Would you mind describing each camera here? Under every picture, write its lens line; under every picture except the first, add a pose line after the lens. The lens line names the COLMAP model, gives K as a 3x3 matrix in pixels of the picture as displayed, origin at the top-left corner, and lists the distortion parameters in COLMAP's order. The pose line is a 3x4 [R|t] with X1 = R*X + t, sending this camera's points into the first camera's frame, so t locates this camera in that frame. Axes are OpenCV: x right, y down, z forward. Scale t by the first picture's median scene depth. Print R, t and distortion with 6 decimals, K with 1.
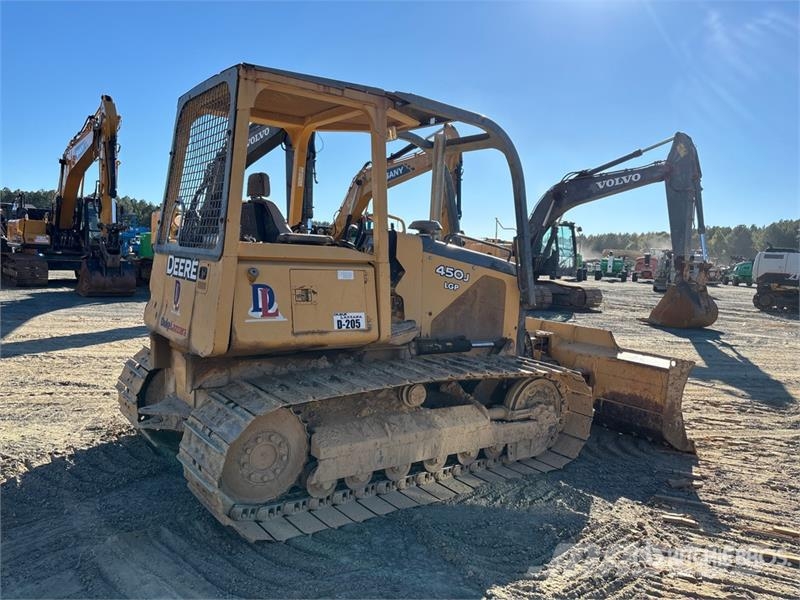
lens RADIAL K [[605.3, 0, 400.0], [0, 605.3, 300.0], [0, 0, 1]] dist [0.061911, -0.074565]
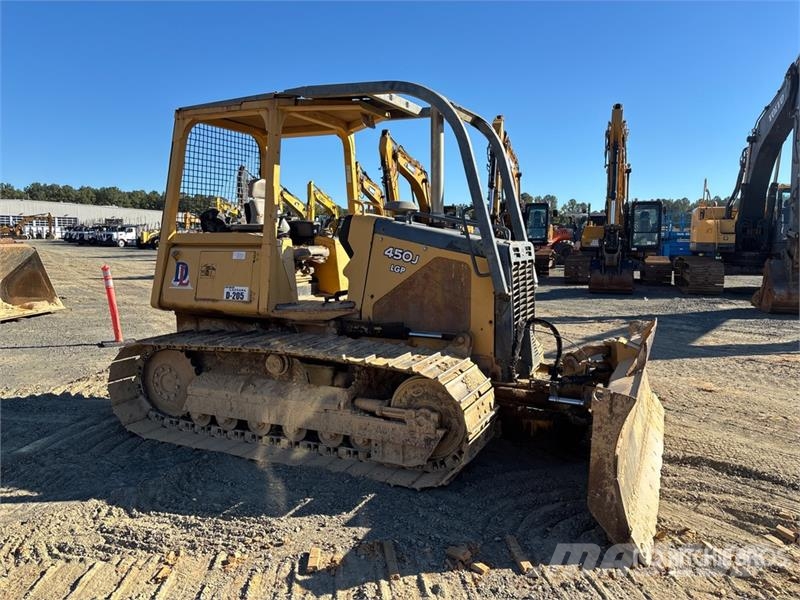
lens RADIAL K [[605.3, 0, 400.0], [0, 605.3, 300.0], [0, 0, 1]] dist [0.061911, -0.074565]
pose [[0.491001, 0.040662, -0.870210, 1.129906], [-0.047506, 0.998674, 0.019860, 0.008334], [0.869863, 0.031589, 0.492281, 0.675350]]
